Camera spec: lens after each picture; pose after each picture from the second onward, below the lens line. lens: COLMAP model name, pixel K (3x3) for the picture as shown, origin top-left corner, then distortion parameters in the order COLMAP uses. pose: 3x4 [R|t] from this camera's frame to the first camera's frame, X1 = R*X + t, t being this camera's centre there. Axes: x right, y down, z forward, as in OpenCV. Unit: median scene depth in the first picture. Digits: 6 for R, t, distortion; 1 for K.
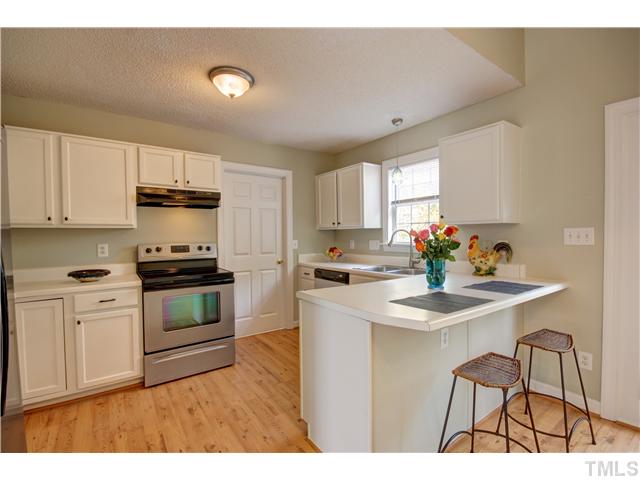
lens RADIAL K [[298.4, 0, 319.4], [0, 298.4, 242.5], [0, 0, 1]] dist [-0.003814, -0.000974]
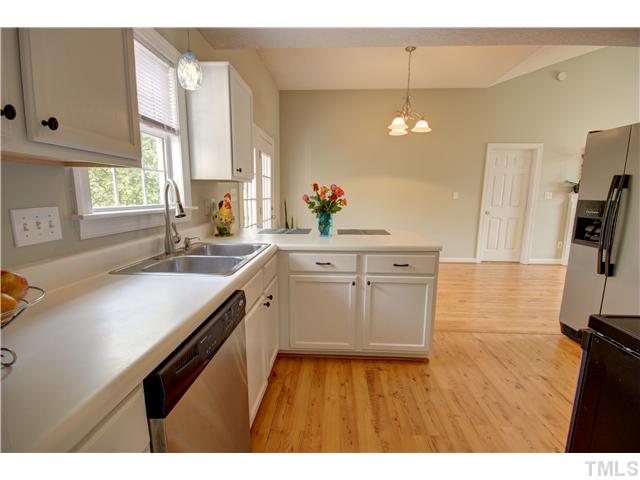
lens RADIAL K [[298.4, 0, 319.4], [0, 298.4, 242.5], [0, 0, 1]] dist [-0.003814, -0.000974]
pose [[-0.786501, -0.091037, 0.610842, -0.223965], [0.017994, 0.985278, 0.170010, -0.021692], [-0.617327, 0.144705, -0.773284, 1.226290]]
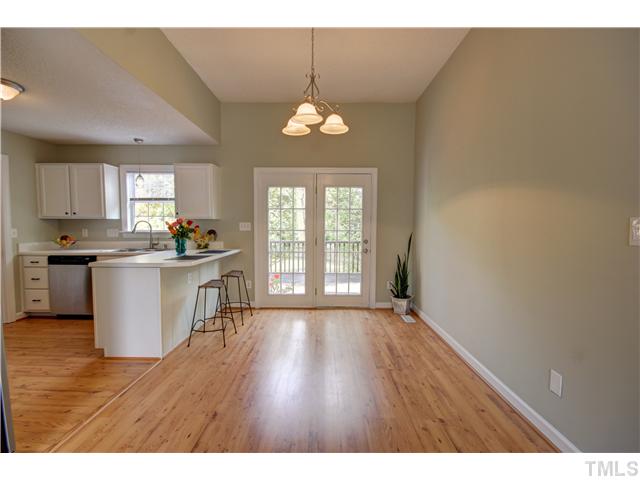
lens RADIAL K [[293.5, 0, 325.6], [0, 293.5, 241.5], [0, 0, 1]] dist [-0.001261, -0.011859]
pose [[0.575679, -0.031653, 0.817063, -0.331663], [0.009055, 0.999436, 0.032338, 0.015061], [-0.817625, -0.011217, 0.575641, -0.438817]]
